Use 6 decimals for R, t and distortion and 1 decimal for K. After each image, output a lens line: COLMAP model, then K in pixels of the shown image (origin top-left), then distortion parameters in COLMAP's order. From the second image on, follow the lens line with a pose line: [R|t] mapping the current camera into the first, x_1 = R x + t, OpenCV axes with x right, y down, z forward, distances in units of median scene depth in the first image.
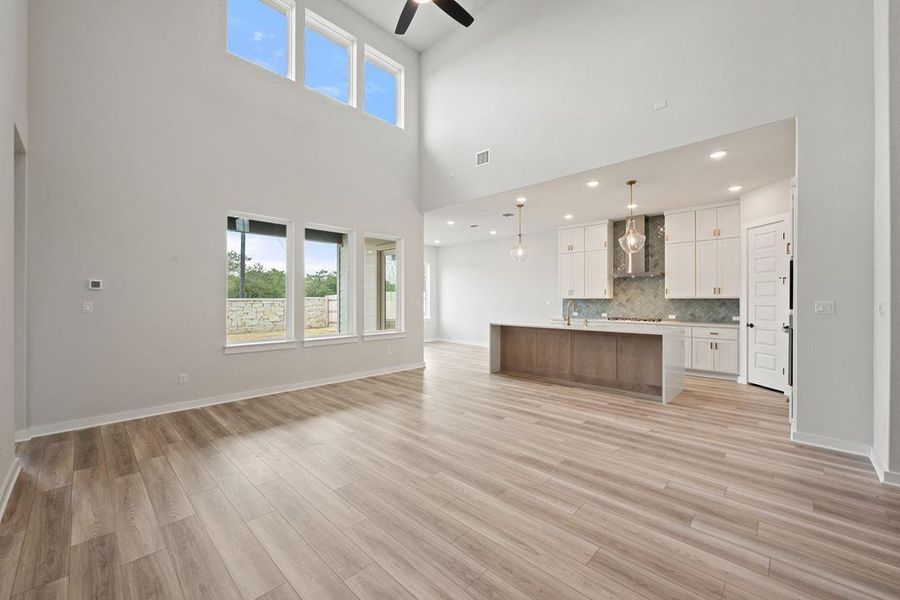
lens RADIAL K [[356.2, 0, 450.7], [0, 356.2, 299.6], [0, 0, 1]] dist [-0.000521, 0.000952]
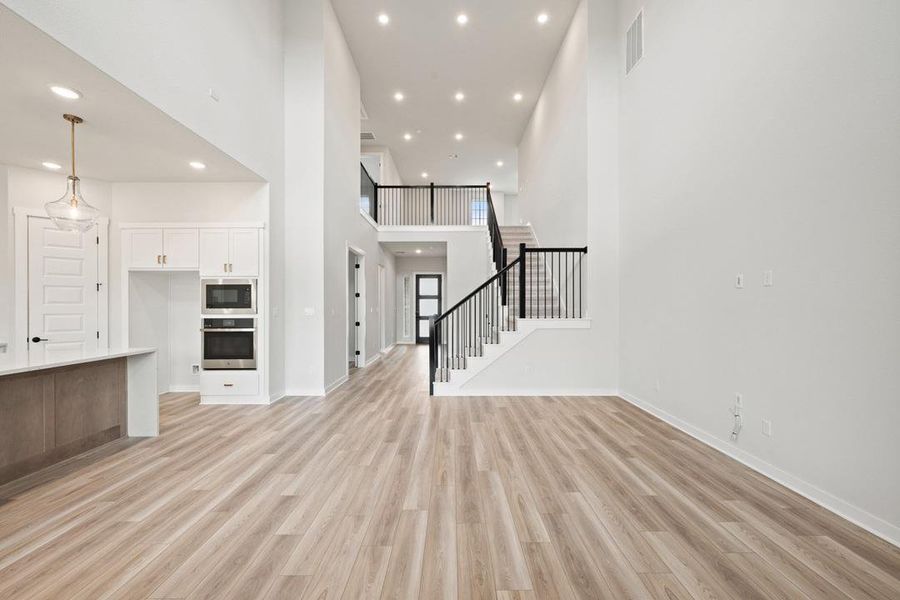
lens RADIAL K [[356.2, 0, 447.9], [0, 356.2, 306.6], [0, 0, 1]] dist [-0.000521, 0.000952]
pose [[-0.687604, -0.001644, 0.726084, -0.503816], [-0.000446, 0.999998, 0.001842, -0.004117], [-0.726086, 0.000943, -0.687603, 1.229134]]
